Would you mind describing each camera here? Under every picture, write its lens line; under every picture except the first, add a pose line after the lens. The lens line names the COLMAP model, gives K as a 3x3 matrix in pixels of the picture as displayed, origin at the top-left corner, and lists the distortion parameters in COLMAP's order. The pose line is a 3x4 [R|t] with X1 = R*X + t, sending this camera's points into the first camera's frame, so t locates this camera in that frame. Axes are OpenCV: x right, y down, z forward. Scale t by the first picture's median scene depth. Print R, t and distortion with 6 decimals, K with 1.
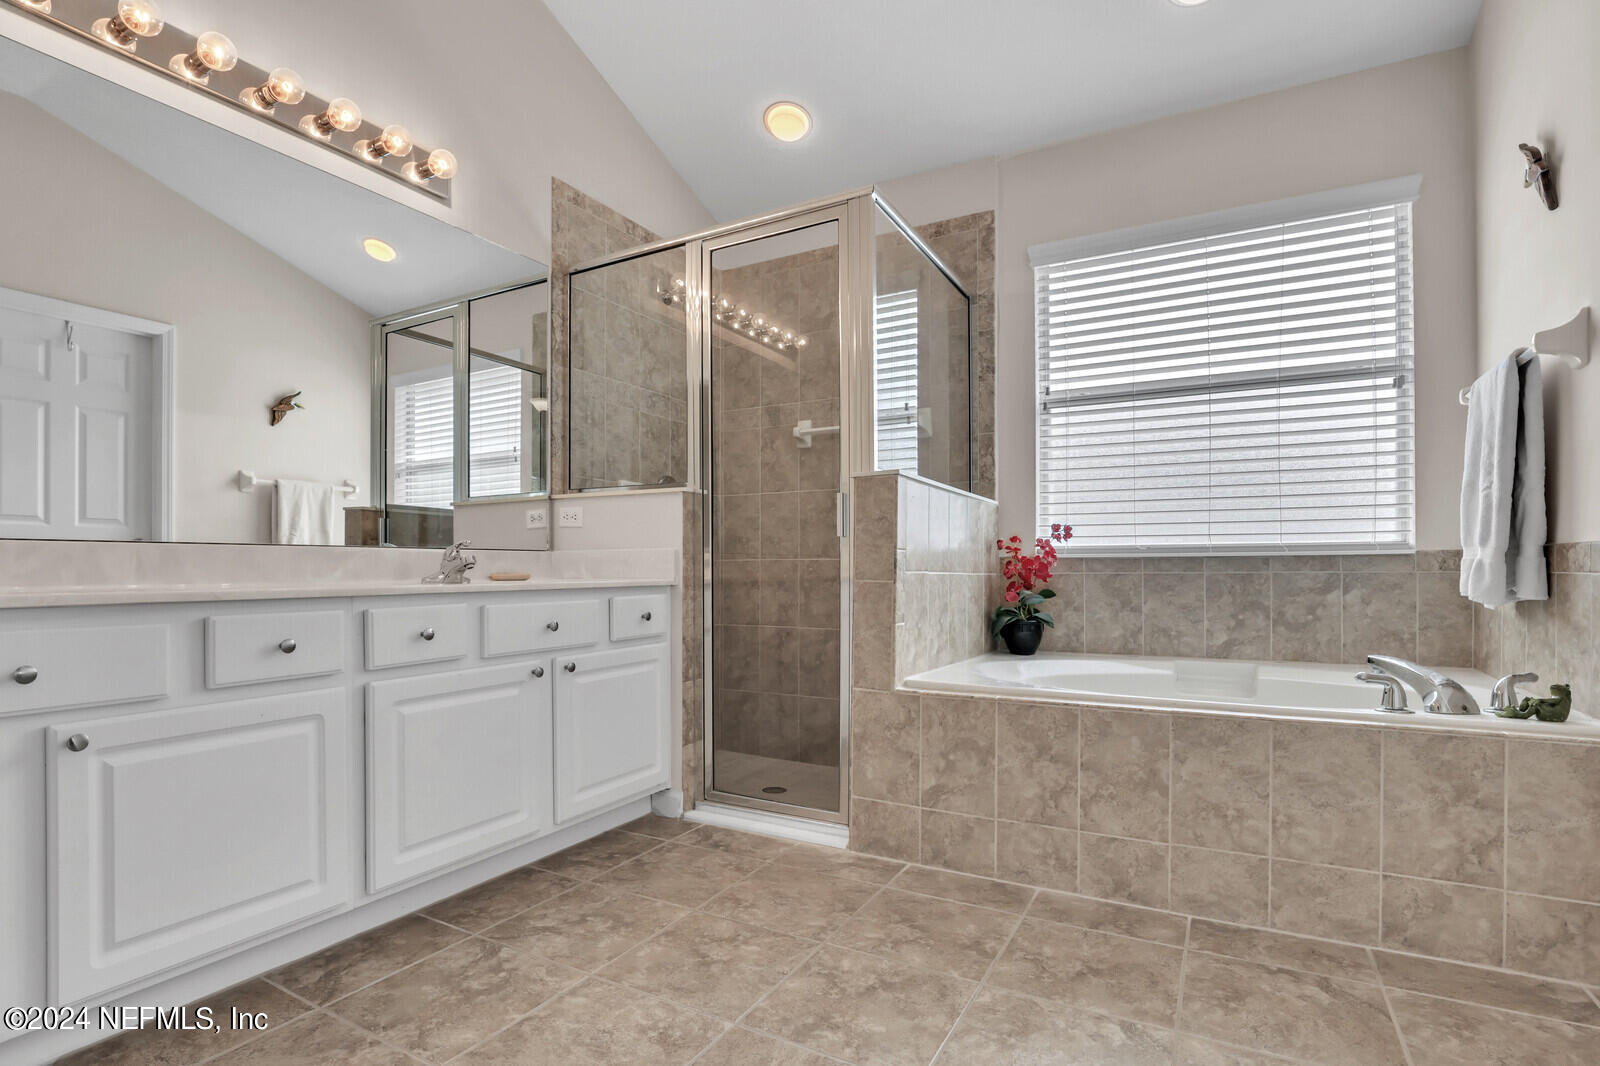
lens RADIAL K [[778.1, 0, 802.7], [0, 778.1, 557.9], [0, 0, 1]] dist [-0.027015, 0.000977]
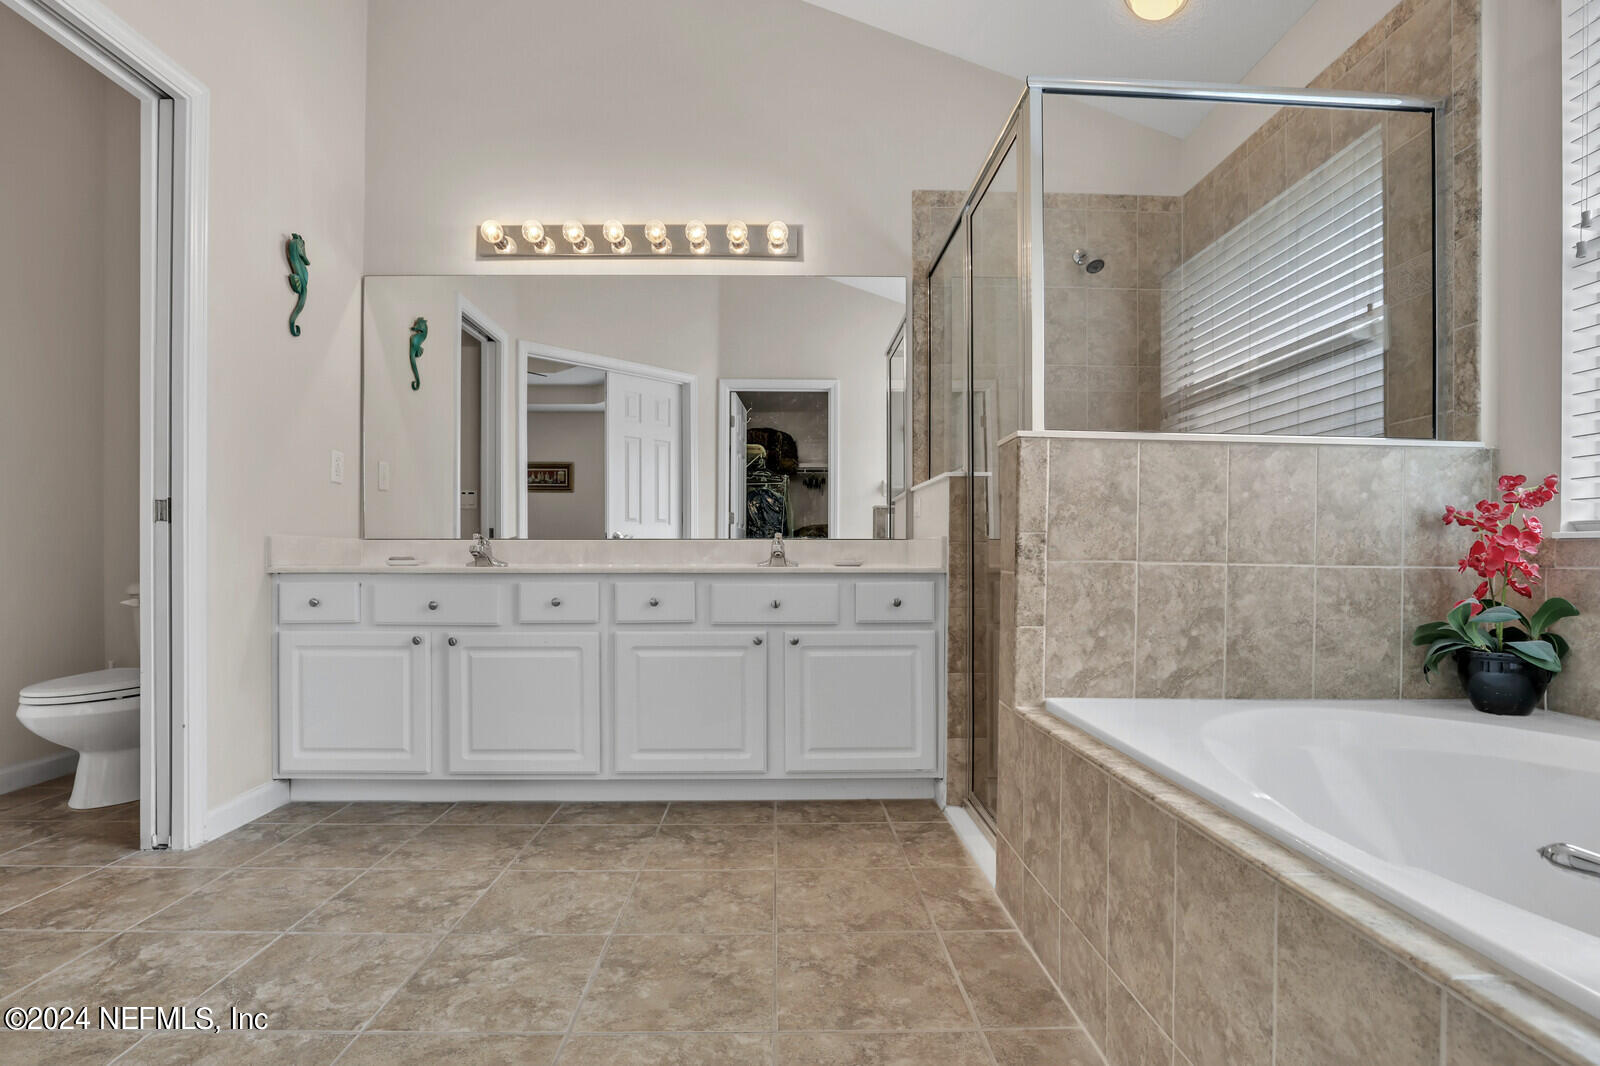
lens RADIAL K [[778.1, 0, 802.7], [0, 778.1, 557.9], [0, 0, 1]] dist [-0.027015, 0.000977]
pose [[0.517159, 0.005541, -0.855871, 0.734010], [0.009291, 0.999884, 0.012088, 0.003191], [0.855839, -0.014203, 0.517048, 0.430576]]
